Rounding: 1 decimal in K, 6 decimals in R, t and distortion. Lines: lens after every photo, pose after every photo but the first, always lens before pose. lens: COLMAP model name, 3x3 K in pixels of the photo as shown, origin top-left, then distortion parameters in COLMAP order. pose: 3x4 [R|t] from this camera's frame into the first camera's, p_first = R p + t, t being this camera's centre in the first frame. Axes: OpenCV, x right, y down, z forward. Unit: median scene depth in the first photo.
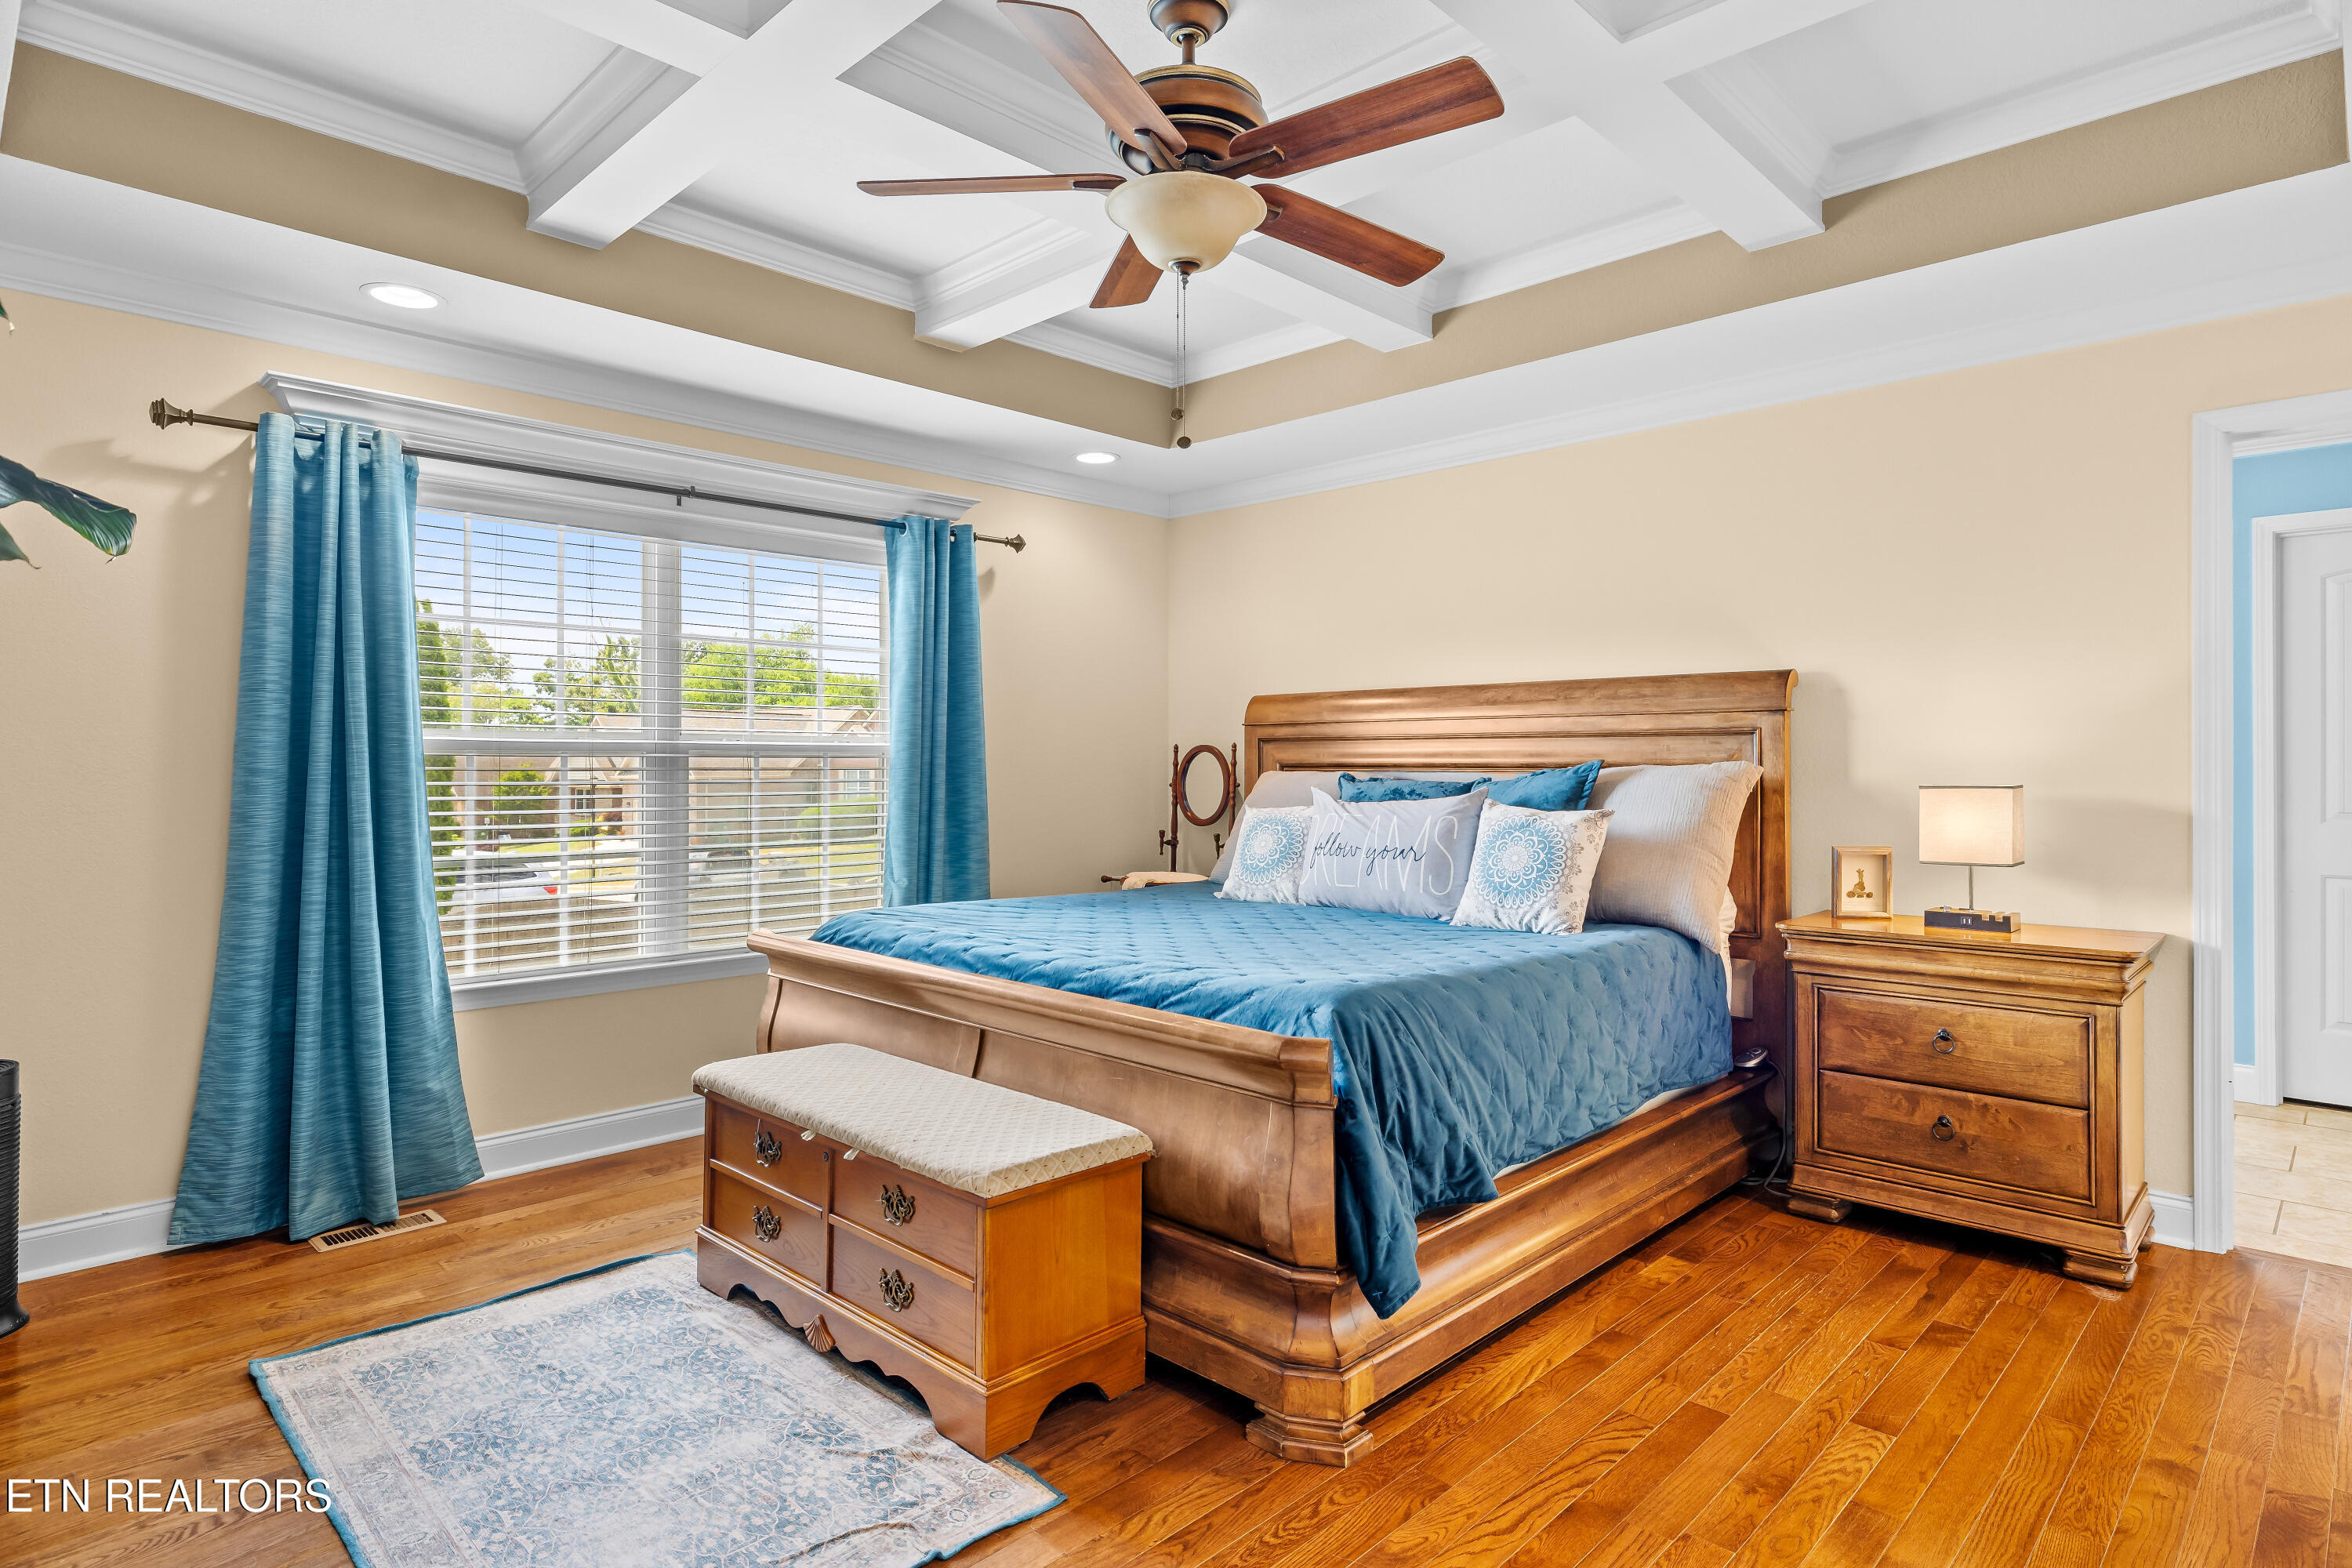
lens RADIAL K [[1264.3, 0, 1171.0], [0, 1264.3, 744.1], [0, 0, 1]] dist [0.001191, 0.000149]
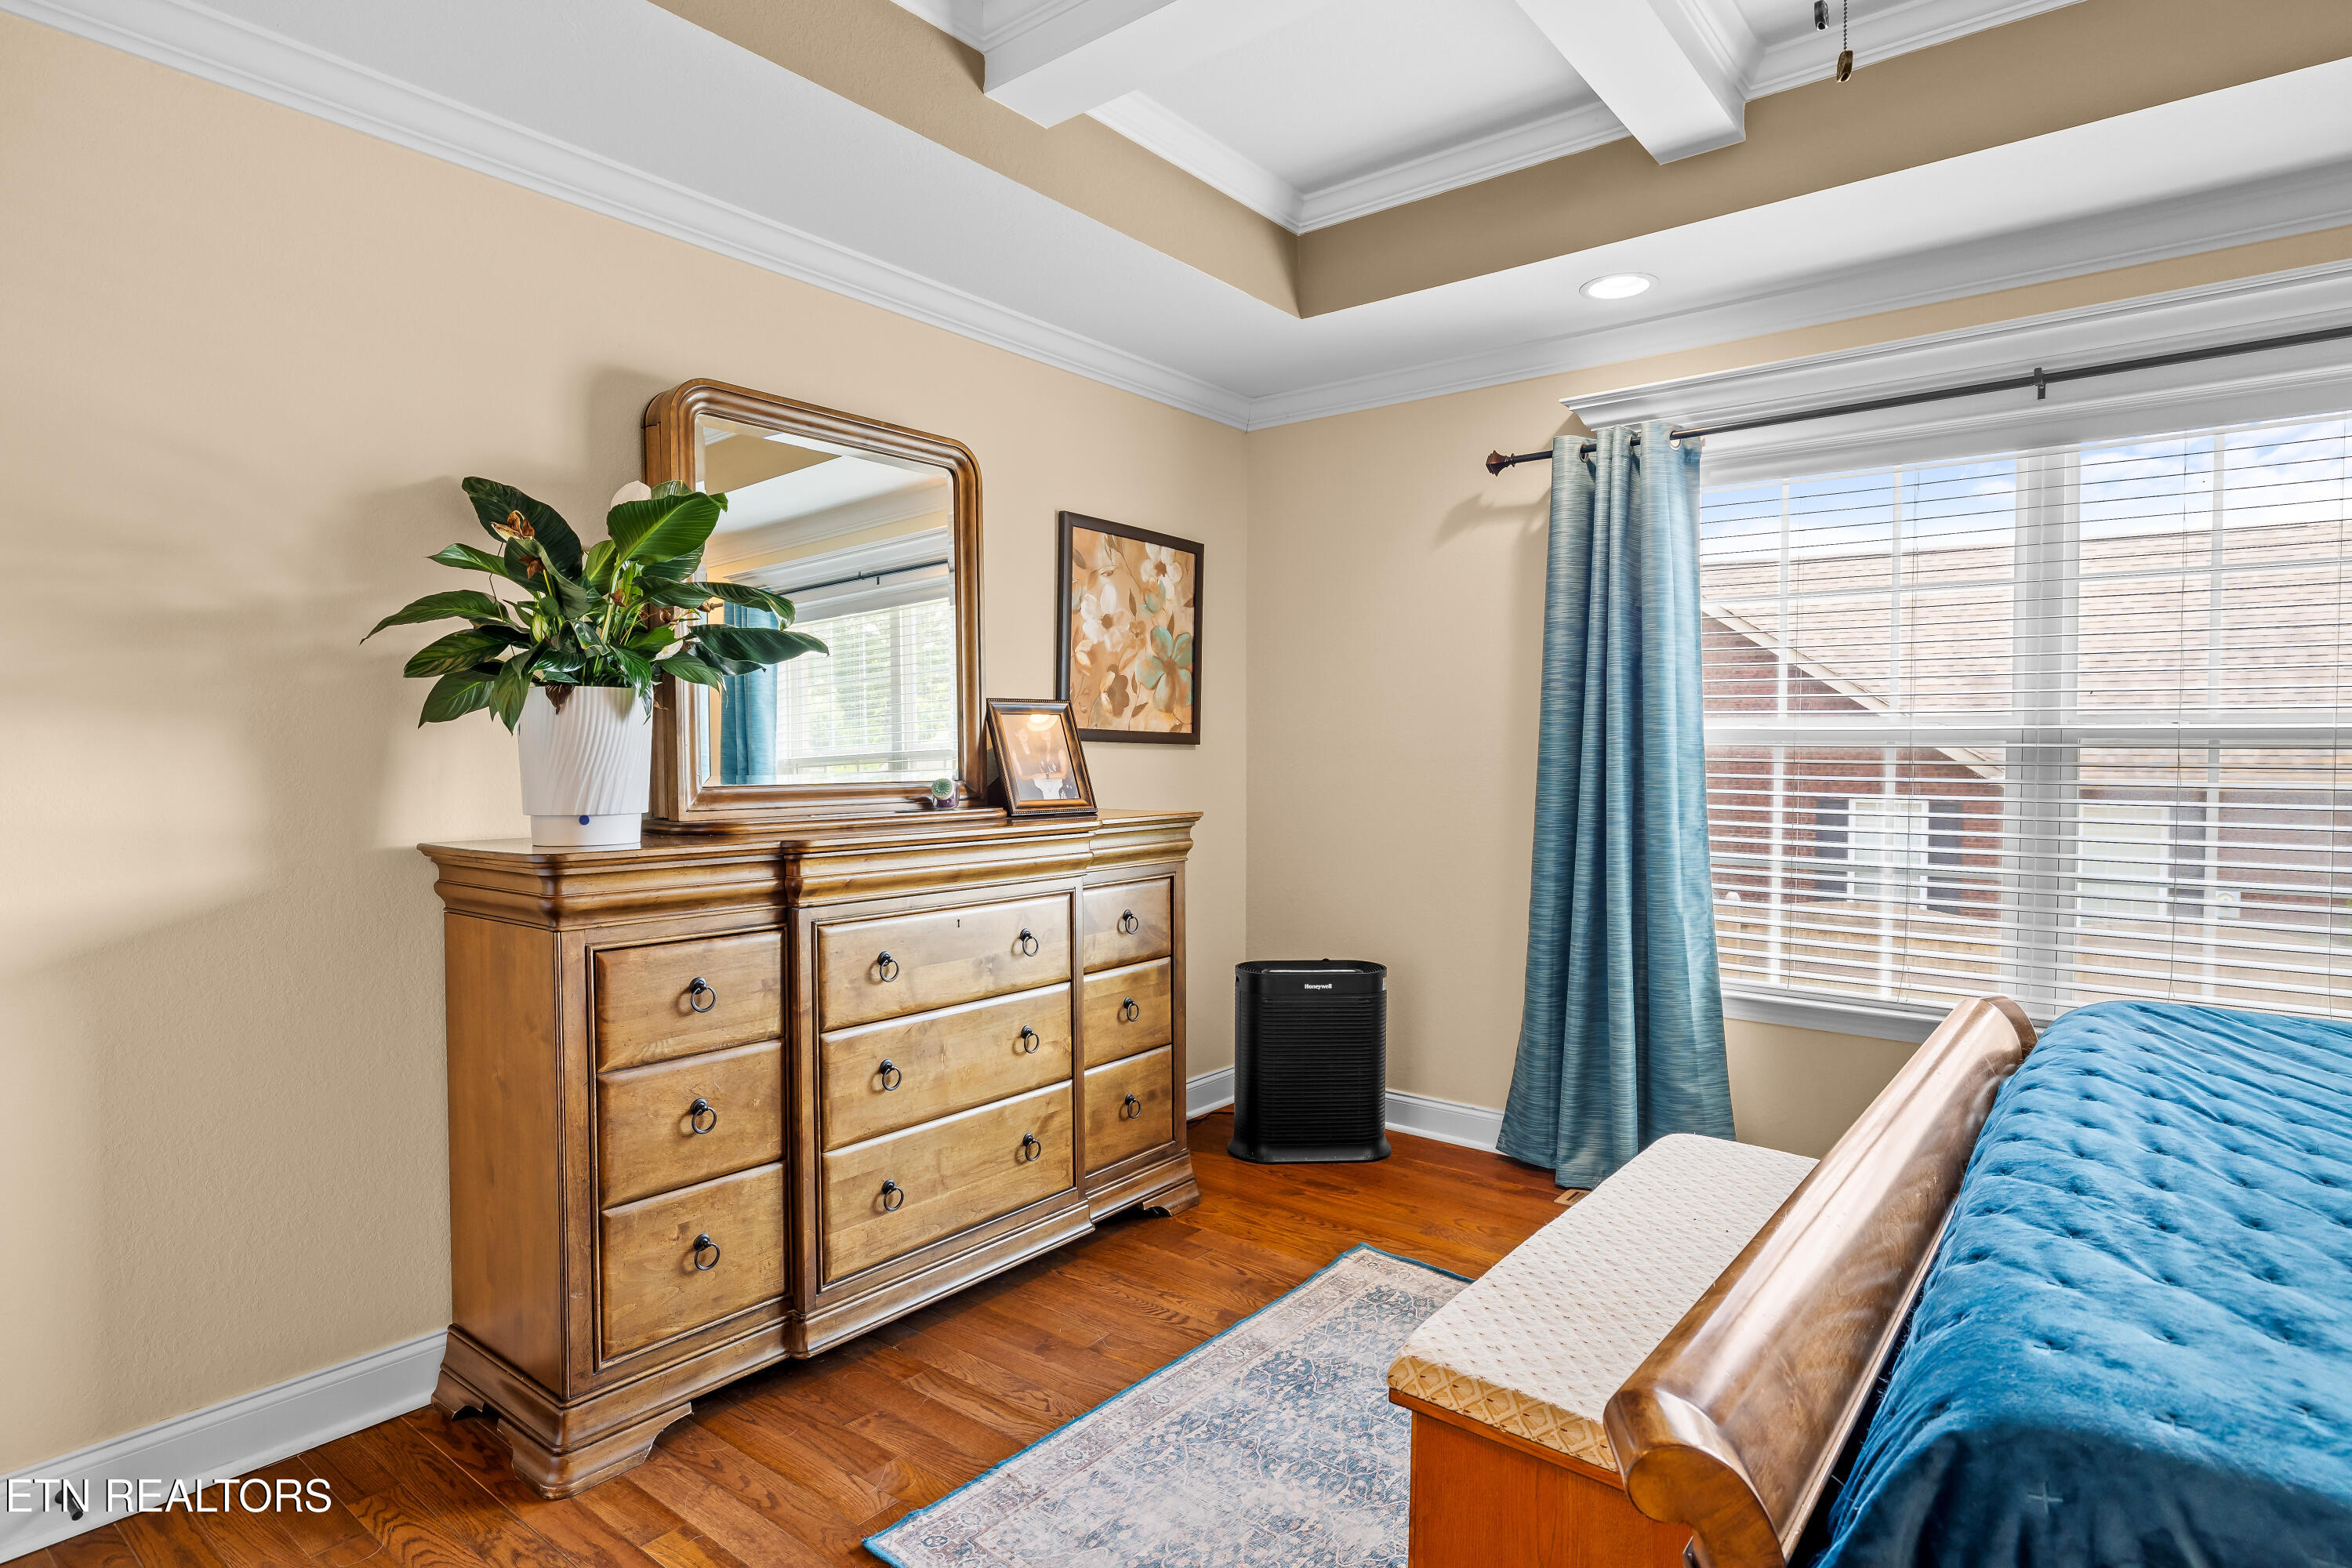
lens RADIAL K [[1245.7, 0, 1175.2], [0, 1245.7, 768.8], [0, 0, 1]] dist [-0.003215, 0.000030]
pose [[0.093779, 0.014269, -0.995491, 0.344249], [0.009169, 0.999843, 0.015195, 0.008820], [0.995551, -0.010553, 0.093633, 0.554868]]
